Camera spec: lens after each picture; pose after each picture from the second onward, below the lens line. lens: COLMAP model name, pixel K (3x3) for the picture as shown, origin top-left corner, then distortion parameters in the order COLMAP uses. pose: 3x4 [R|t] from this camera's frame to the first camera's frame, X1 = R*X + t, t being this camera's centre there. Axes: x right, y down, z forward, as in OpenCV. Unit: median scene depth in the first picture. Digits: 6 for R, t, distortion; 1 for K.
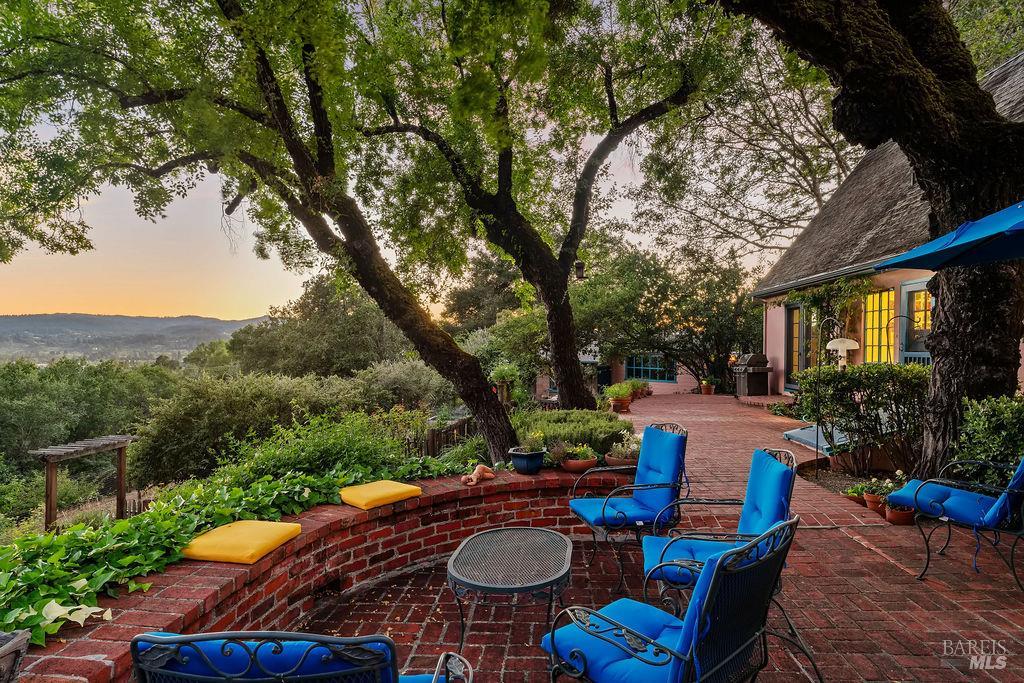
lens RADIAL K [[592.2, 0, 510.1], [0, 592.2, 338.3], [0, 0, 1]] dist [-0.005493, -0.000345]
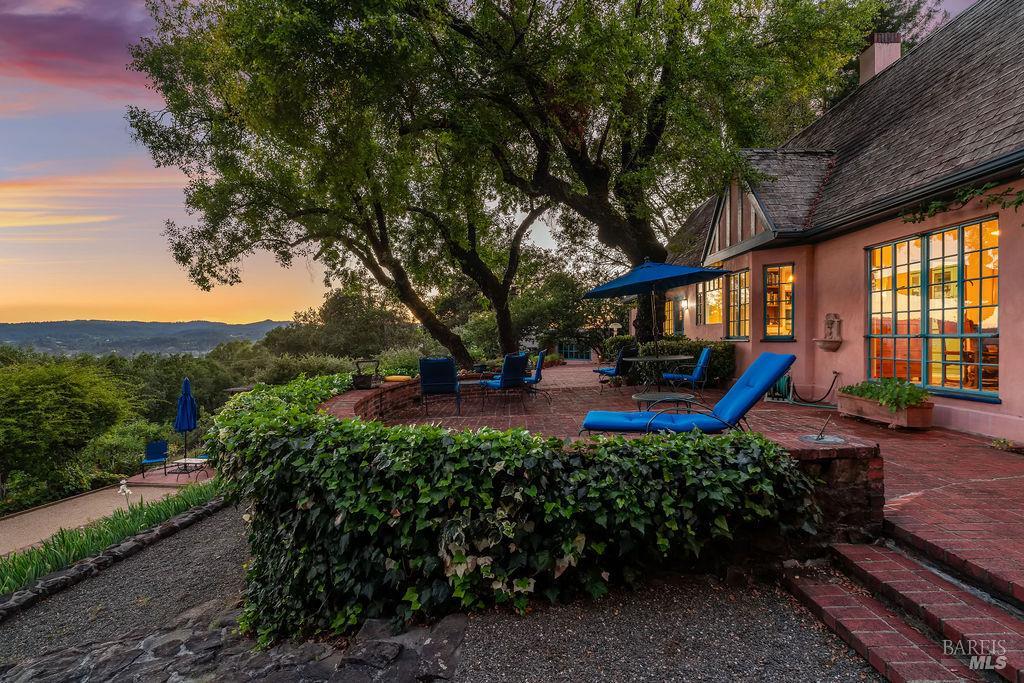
lens RADIAL K [[504.5, 0, 513.1], [0, 504.5, 344.1], [0, 0, 1]] dist [-0.004221, 0.000940]
pose [[0.997715, -0.016670, 0.065471, 0.007643], [0.015629, 0.999744, 0.016385, 0.016546], [-0.065728, -0.015325, 0.997720, -0.378994]]
